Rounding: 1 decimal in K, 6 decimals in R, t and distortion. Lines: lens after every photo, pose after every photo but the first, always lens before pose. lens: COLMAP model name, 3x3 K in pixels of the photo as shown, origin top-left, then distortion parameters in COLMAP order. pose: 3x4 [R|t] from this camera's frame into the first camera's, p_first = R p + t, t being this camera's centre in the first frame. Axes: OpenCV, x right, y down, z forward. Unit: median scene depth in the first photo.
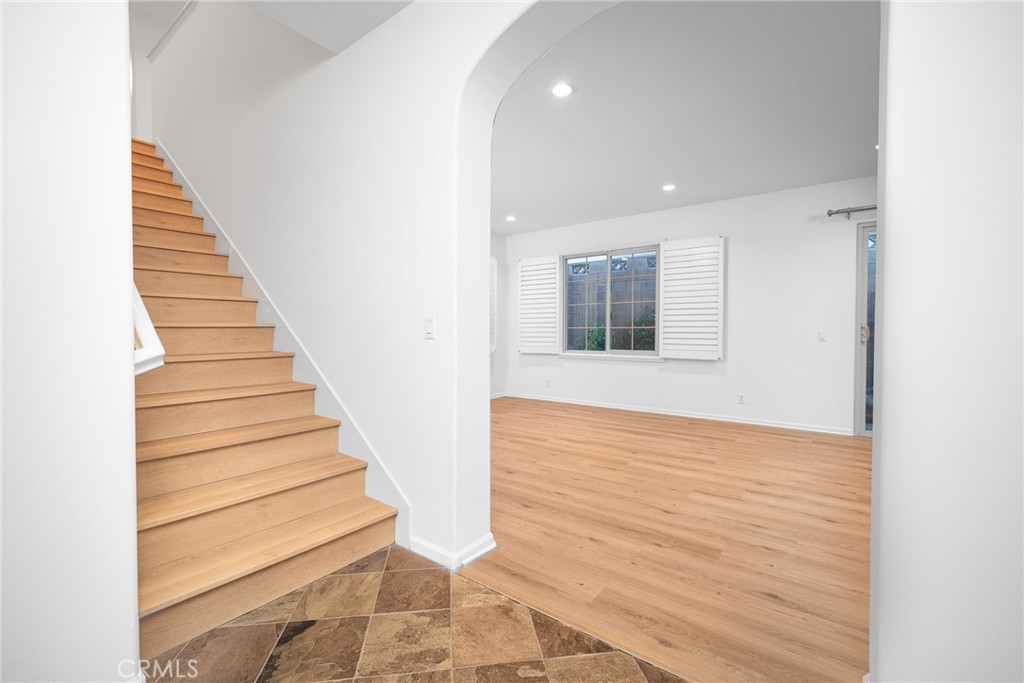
lens RADIAL K [[427.4, 0, 509.7], [0, 427.4, 338.4], [0, 0, 1]] dist [0.001491, 0.000234]
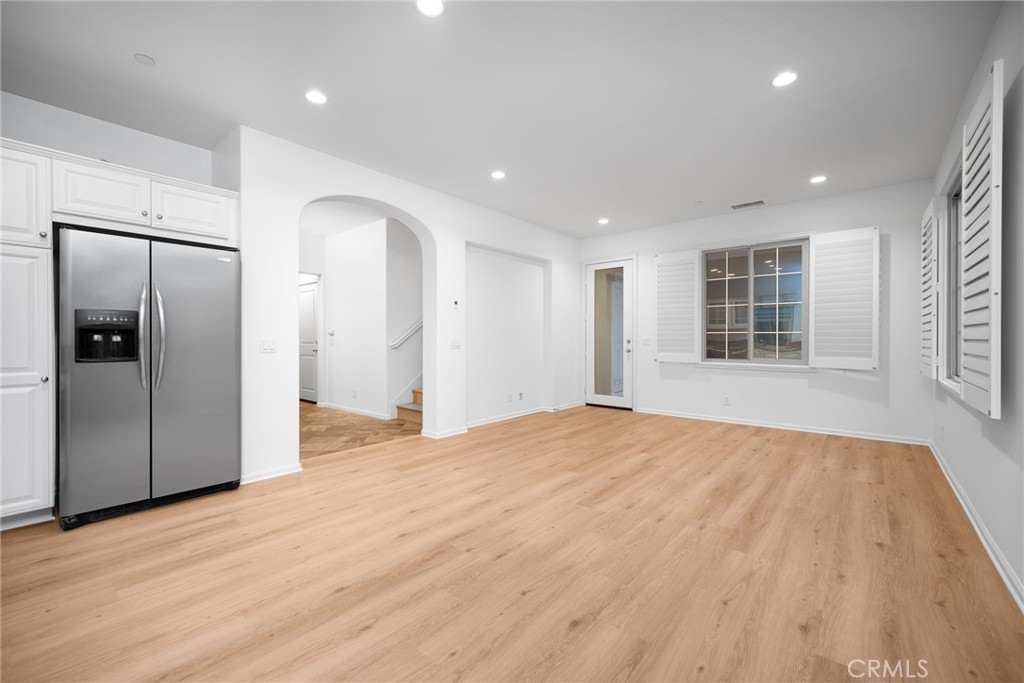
lens RADIAL K [[427.4, 0, 509.7], [0, 427.4, 338.4], [0, 0, 1]] dist [0.001491, 0.000234]
pose [[-0.061536, -0.003170, -0.998100, 1.217219], [-0.016799, 0.999857, -0.002139, -0.010276], [0.997963, 0.016636, -0.061580, 0.872219]]
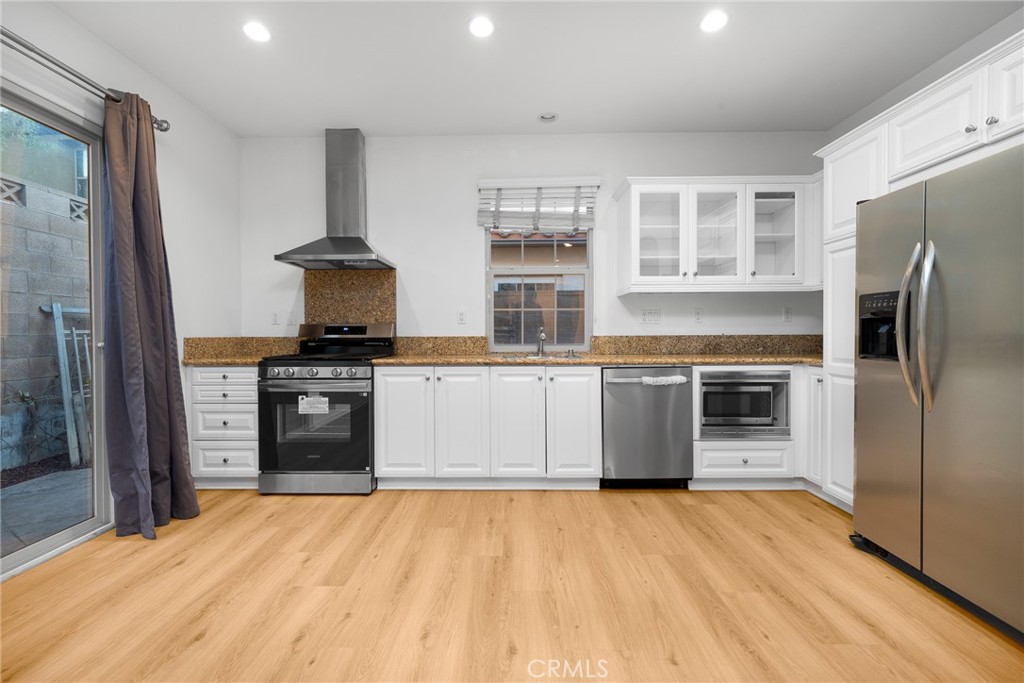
lens RADIAL K [[427.4, 0, 509.7], [0, 427.4, 338.4], [0, 0, 1]] dist [0.001491, 0.000234]
pose [[-0.594664, -0.013724, 0.803857, 0.424879], [0.014566, 0.999506, 0.027840, -0.013307], [-0.803842, 0.028265, -0.594171, 0.876975]]
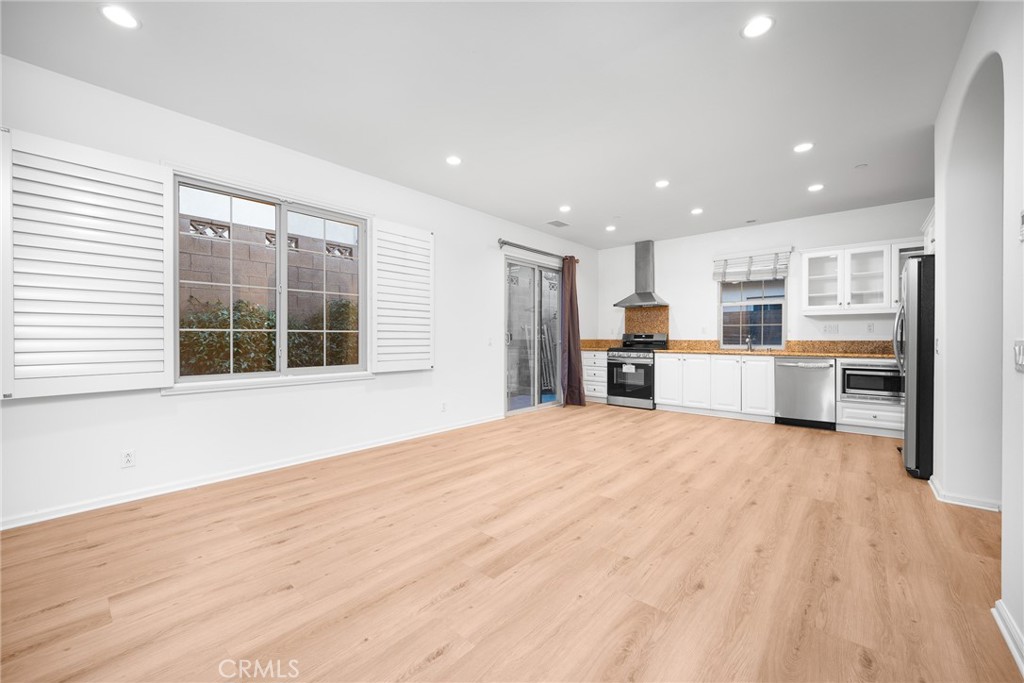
lens RADIAL K [[405.7, 0, 510.9], [0, 405.7, 337.7], [0, 0, 1]] dist [-0.002355, 0.000449]
pose [[0.076444, -0.004395, 0.997064, -0.494808], [0.016117, 0.999865, 0.003172, -0.020836], [-0.996944, 0.015827, 0.076505, 1.070526]]
